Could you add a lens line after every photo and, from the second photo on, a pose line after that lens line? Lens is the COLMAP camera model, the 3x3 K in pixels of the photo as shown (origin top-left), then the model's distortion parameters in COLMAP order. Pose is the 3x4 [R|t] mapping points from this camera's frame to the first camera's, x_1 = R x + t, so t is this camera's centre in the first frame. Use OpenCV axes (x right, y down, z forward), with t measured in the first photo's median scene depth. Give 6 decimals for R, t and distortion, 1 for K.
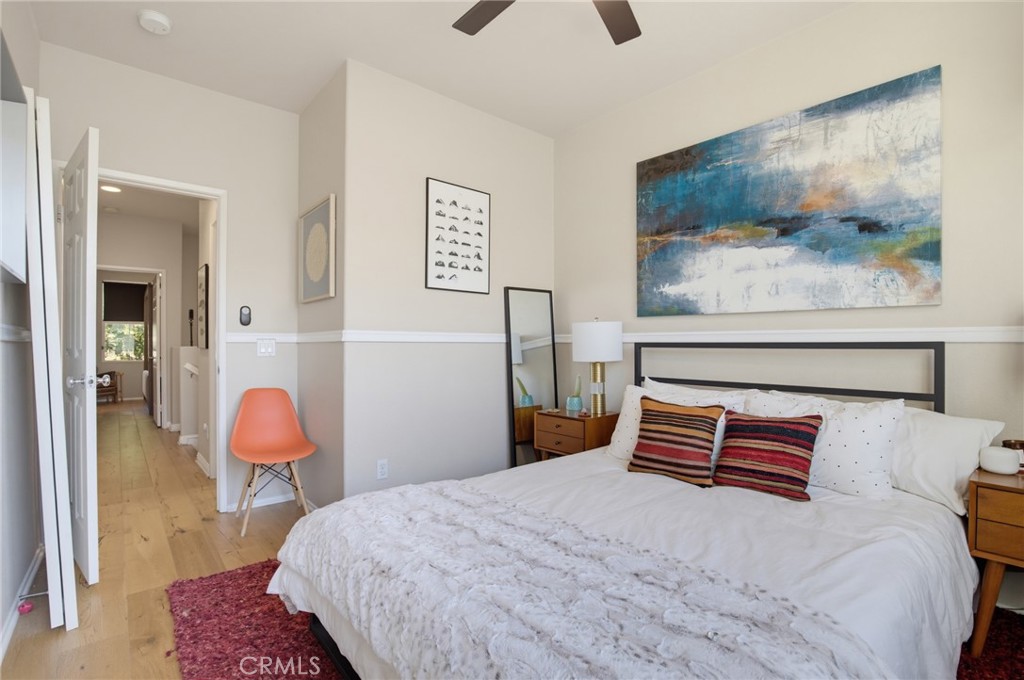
lens RADIAL K [[473.1, 0, 513.4], [0, 473.1, 343.2], [0, 0, 1]] dist [-0.026804, -0.000336]
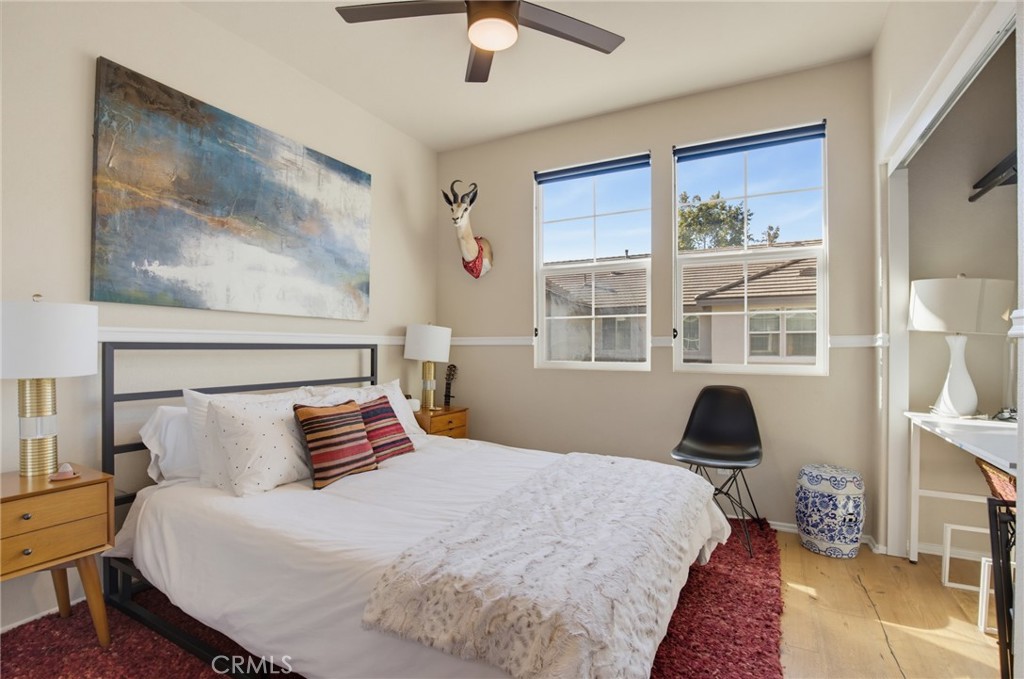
lens RADIAL K [[473.1, 0, 513.4], [0, 473.1, 342.7], [0, 0, 1]] dist [-0.026804, -0.000336]
pose [[-0.364115, 0.004028, 0.931345, -0.593877], [-0.006546, 0.999955, -0.006884, 0.000254], [-0.931331, -0.008603, -0.364072, 0.824768]]
